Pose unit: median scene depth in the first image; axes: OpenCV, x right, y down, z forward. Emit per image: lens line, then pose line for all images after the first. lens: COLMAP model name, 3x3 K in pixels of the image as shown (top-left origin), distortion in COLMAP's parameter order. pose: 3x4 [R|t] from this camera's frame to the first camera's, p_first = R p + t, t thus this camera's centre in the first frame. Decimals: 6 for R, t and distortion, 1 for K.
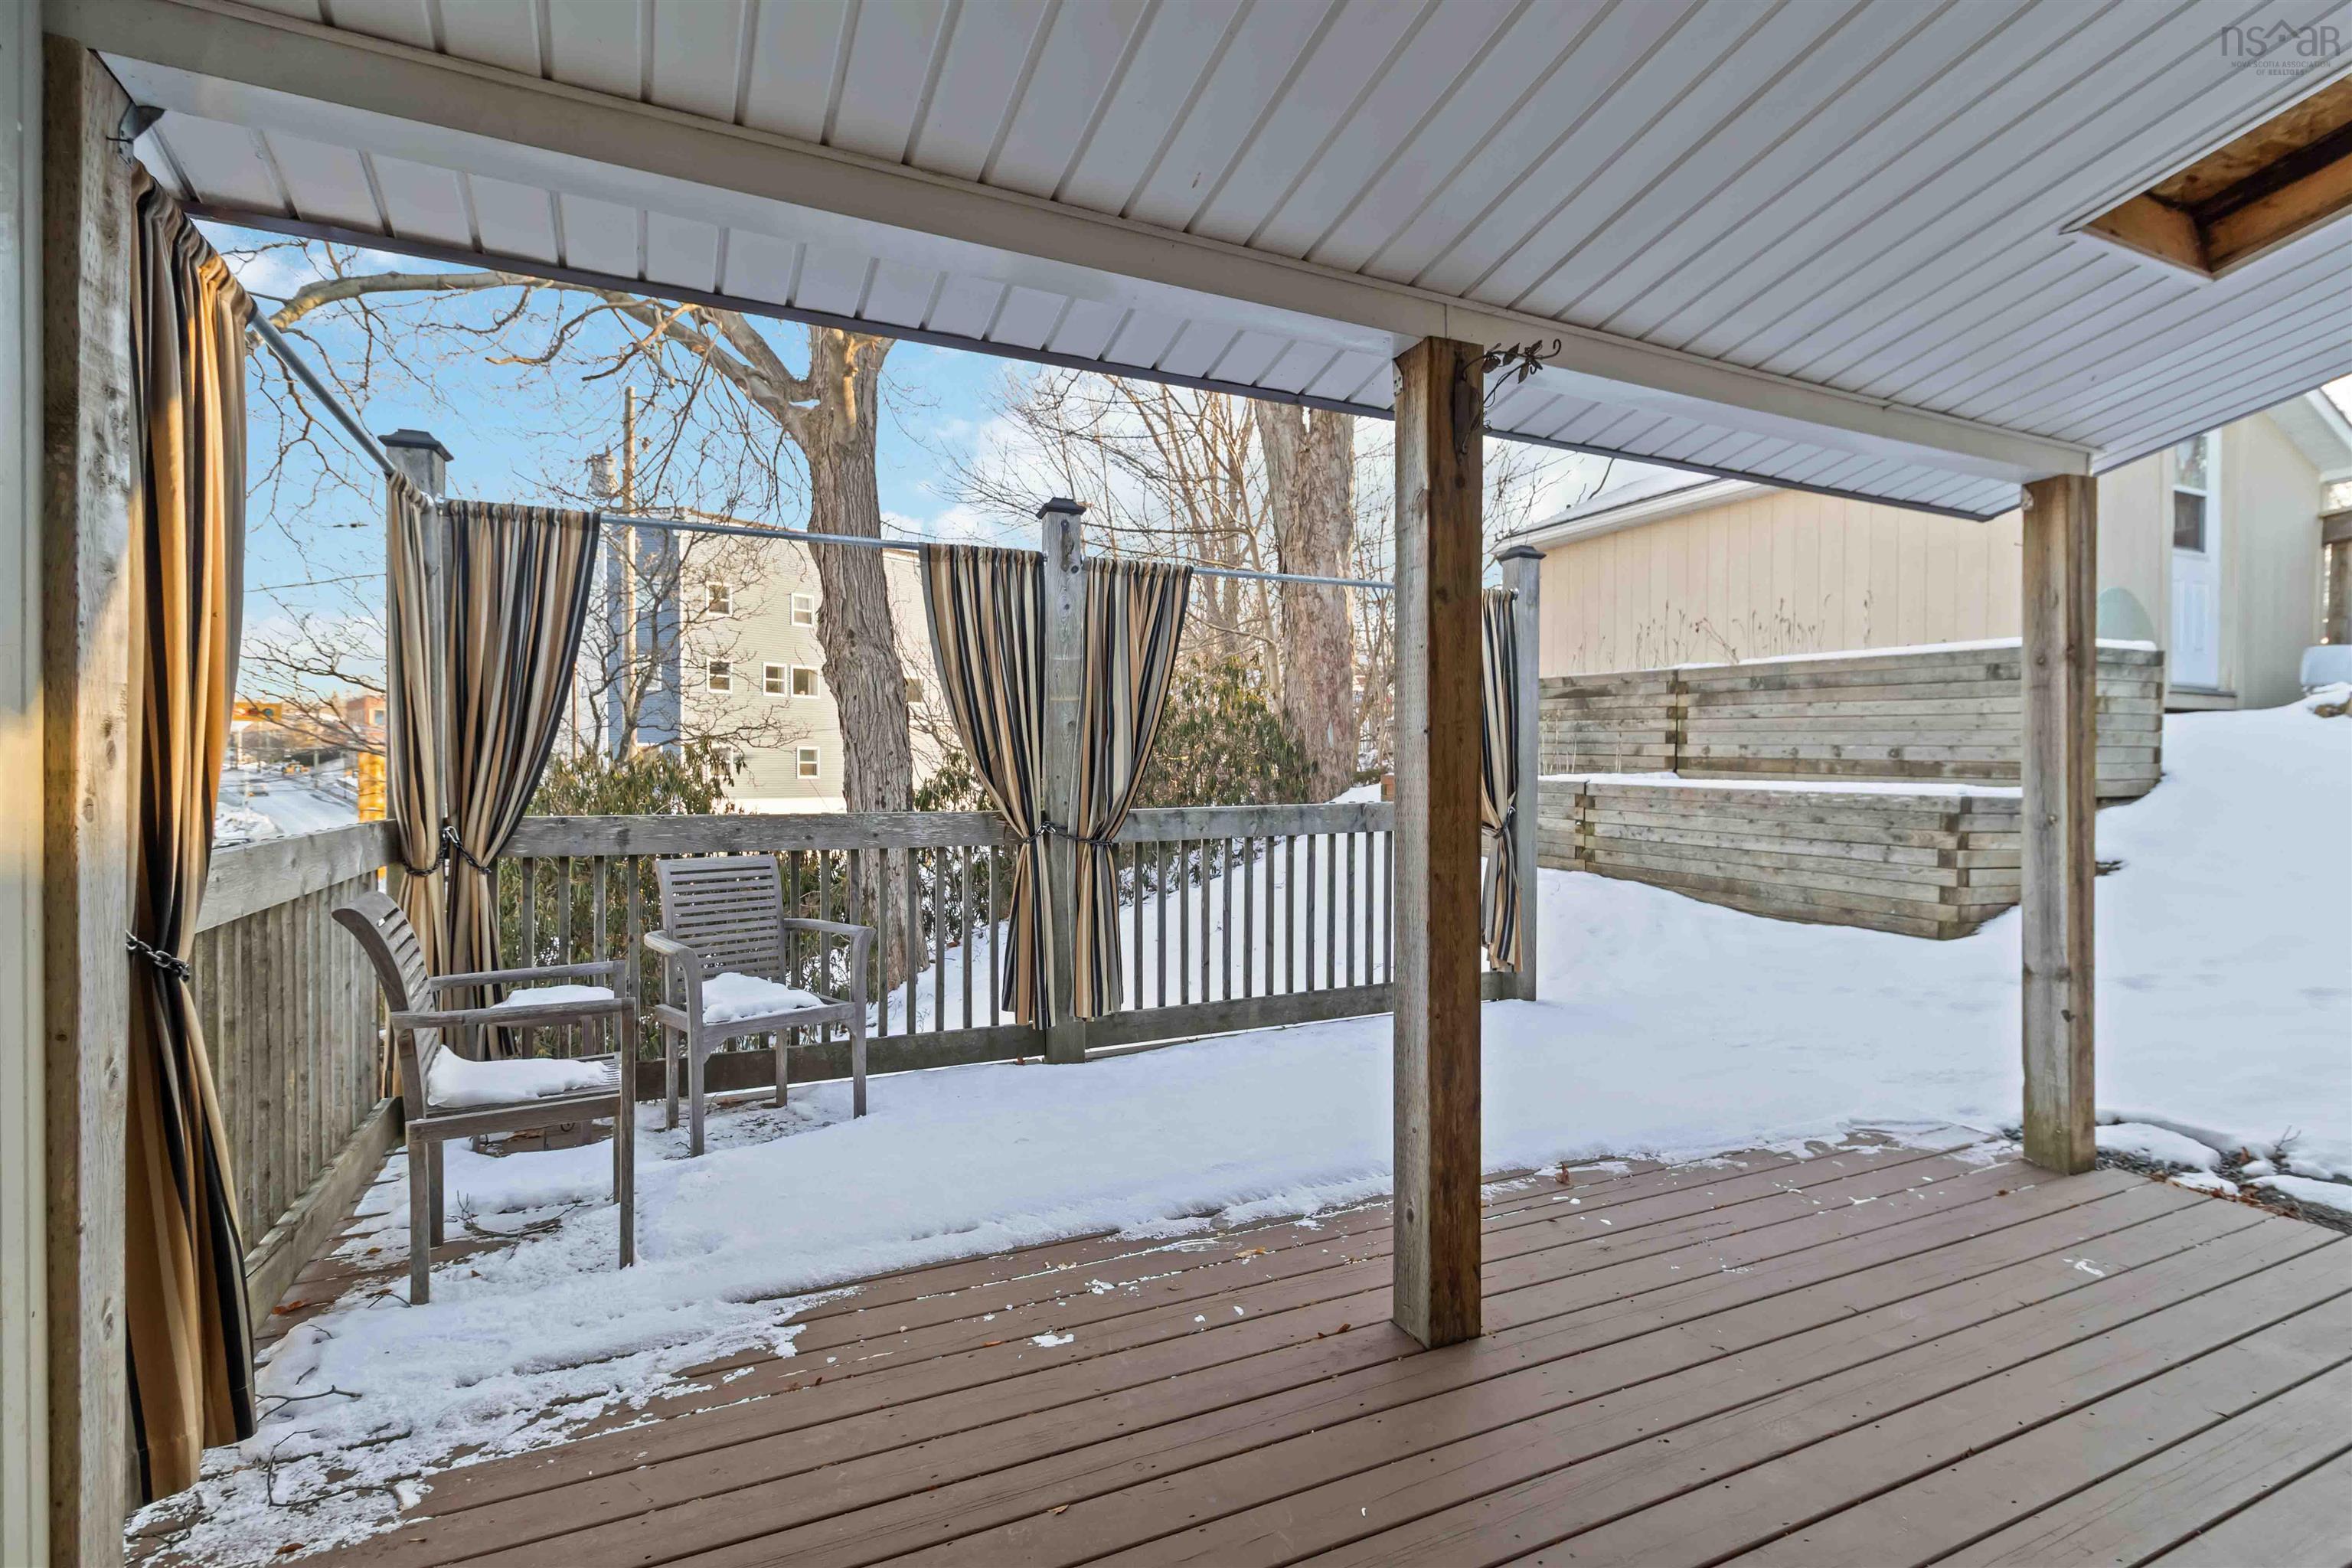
lens RADIAL K [[1093.1, 0, 1204.1], [0, 1093.1, 768.4], [0, 0, 1]] dist [0.001286, 0.000731]
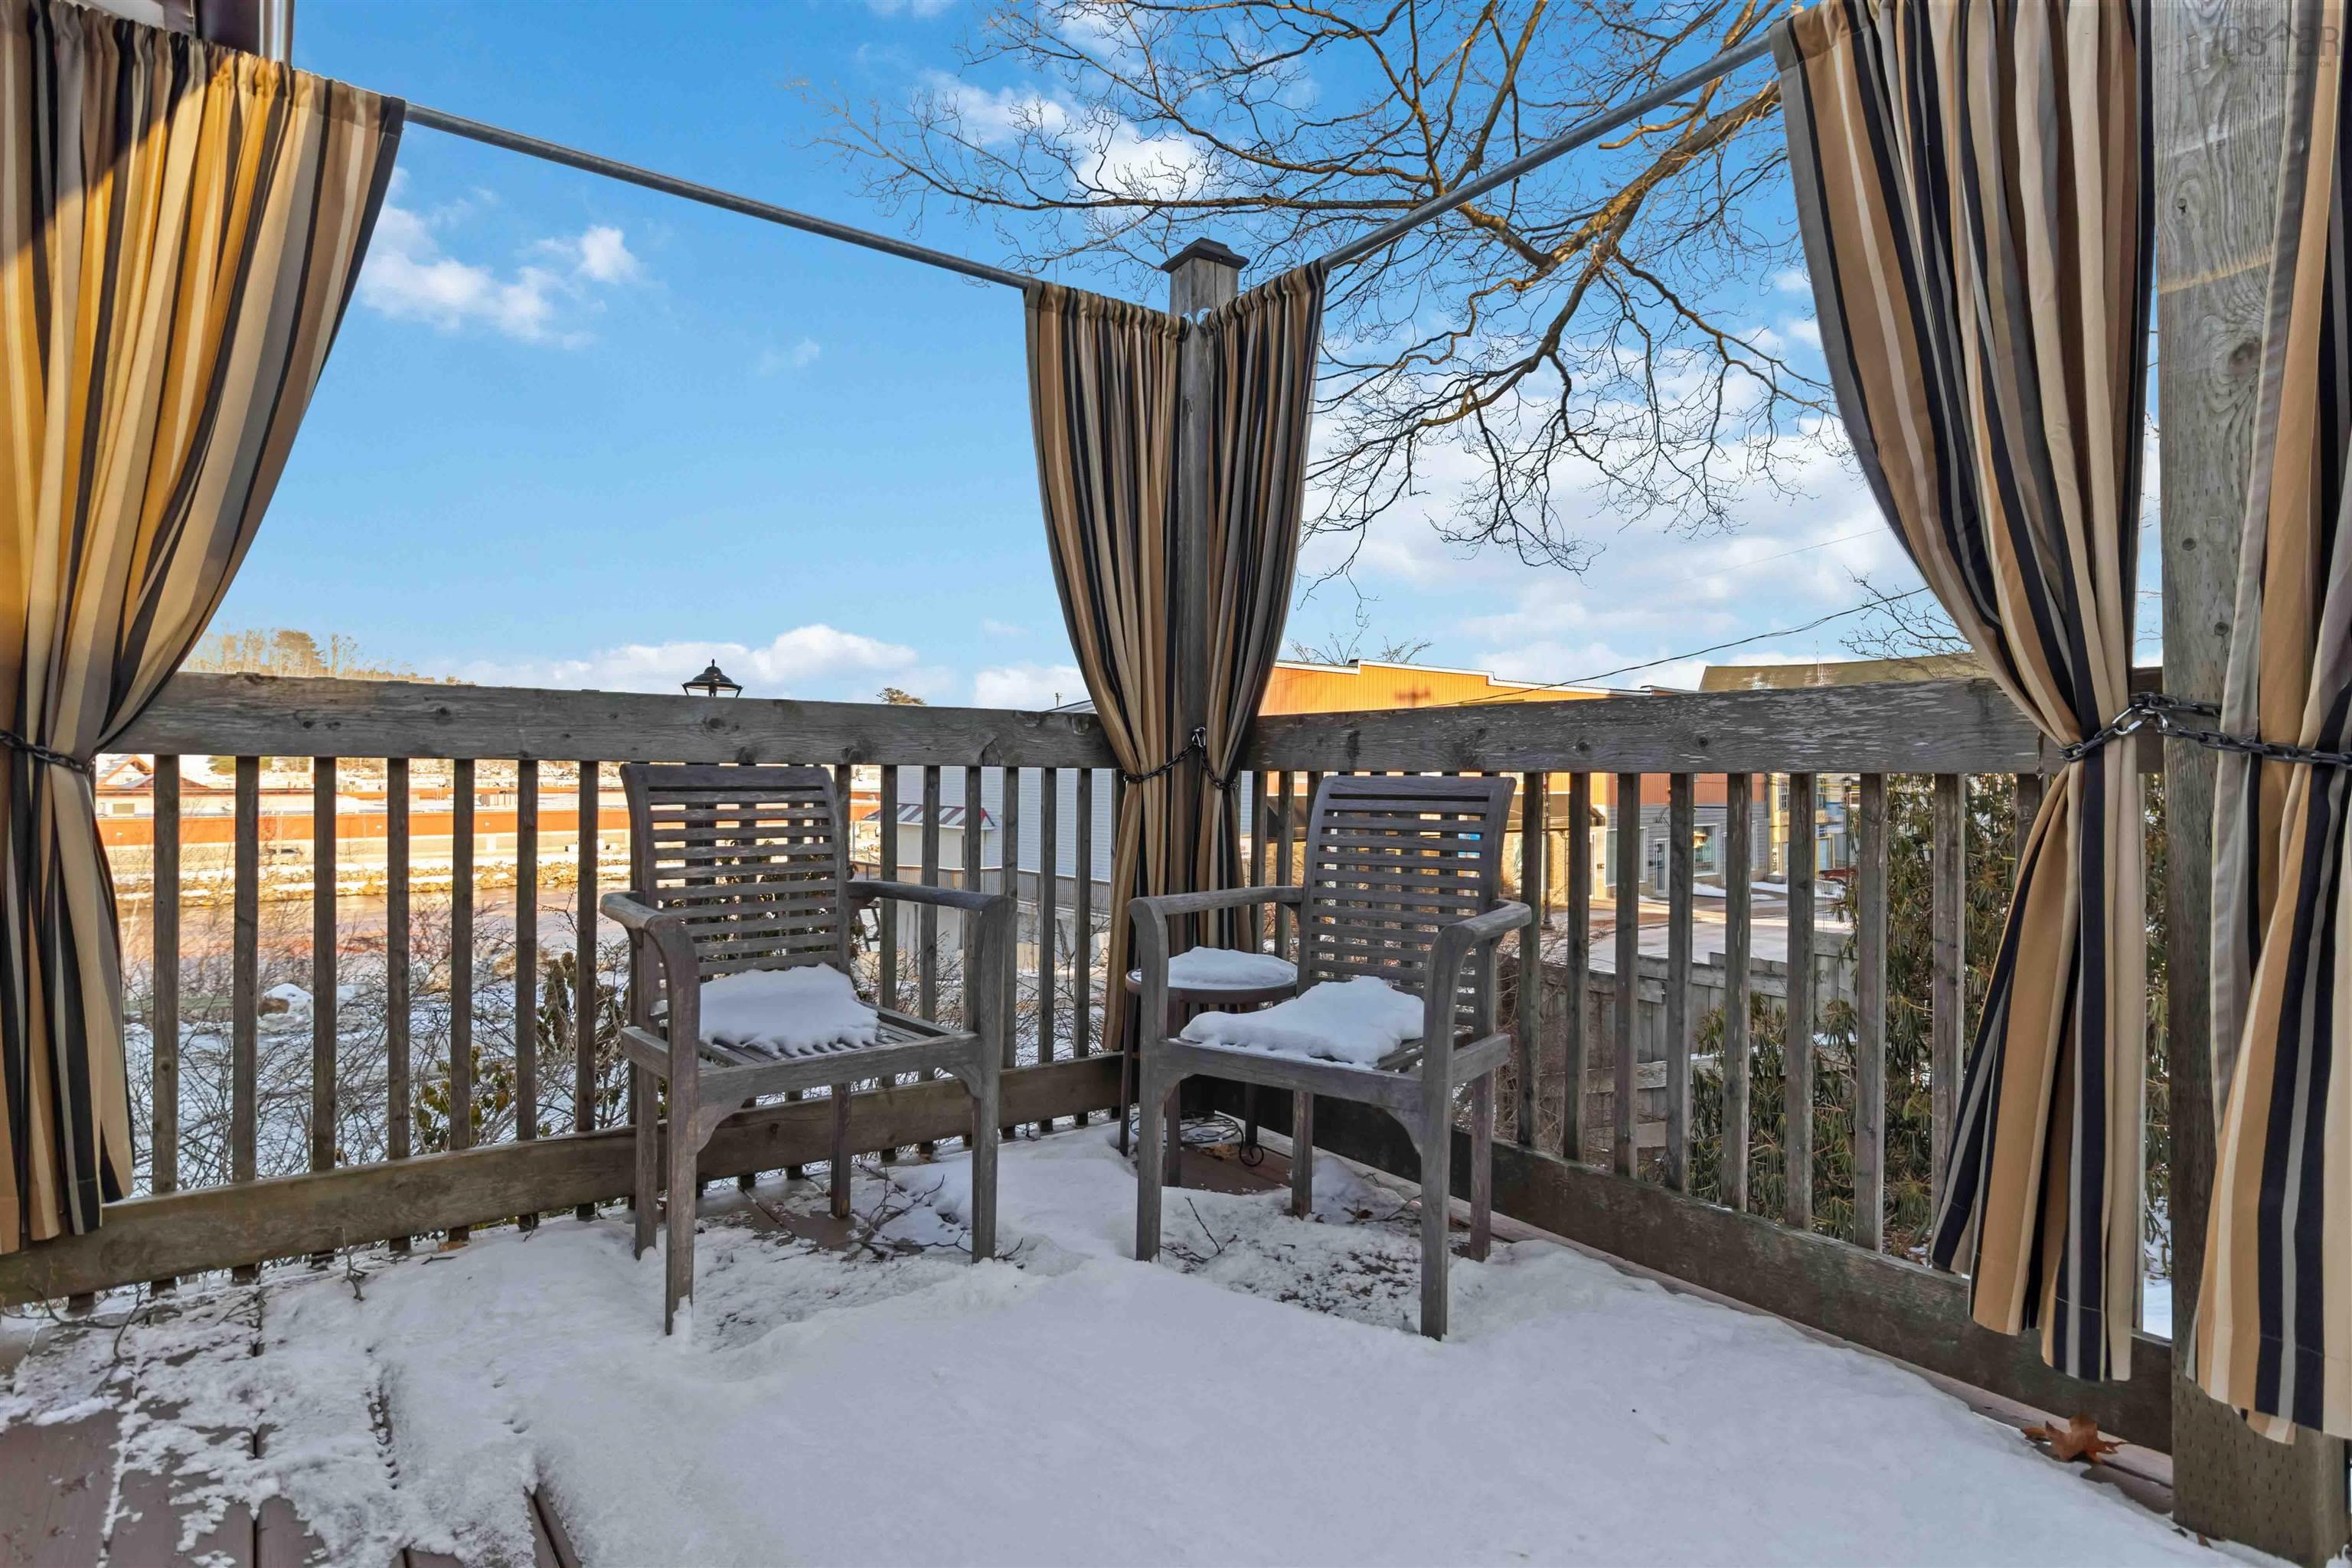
lens RADIAL K [[1224.1, 0, 1176.0], [0, 1224.1, 784.0], [0, 0, 1]] dist [-0.012567, -0.001504]
pose [[0.198957, 0.005822, -0.979991, 0.250693], [-0.002671, 0.999982, 0.005398, 0.133650], [0.980005, 0.001544, 0.198969, 1.224377]]
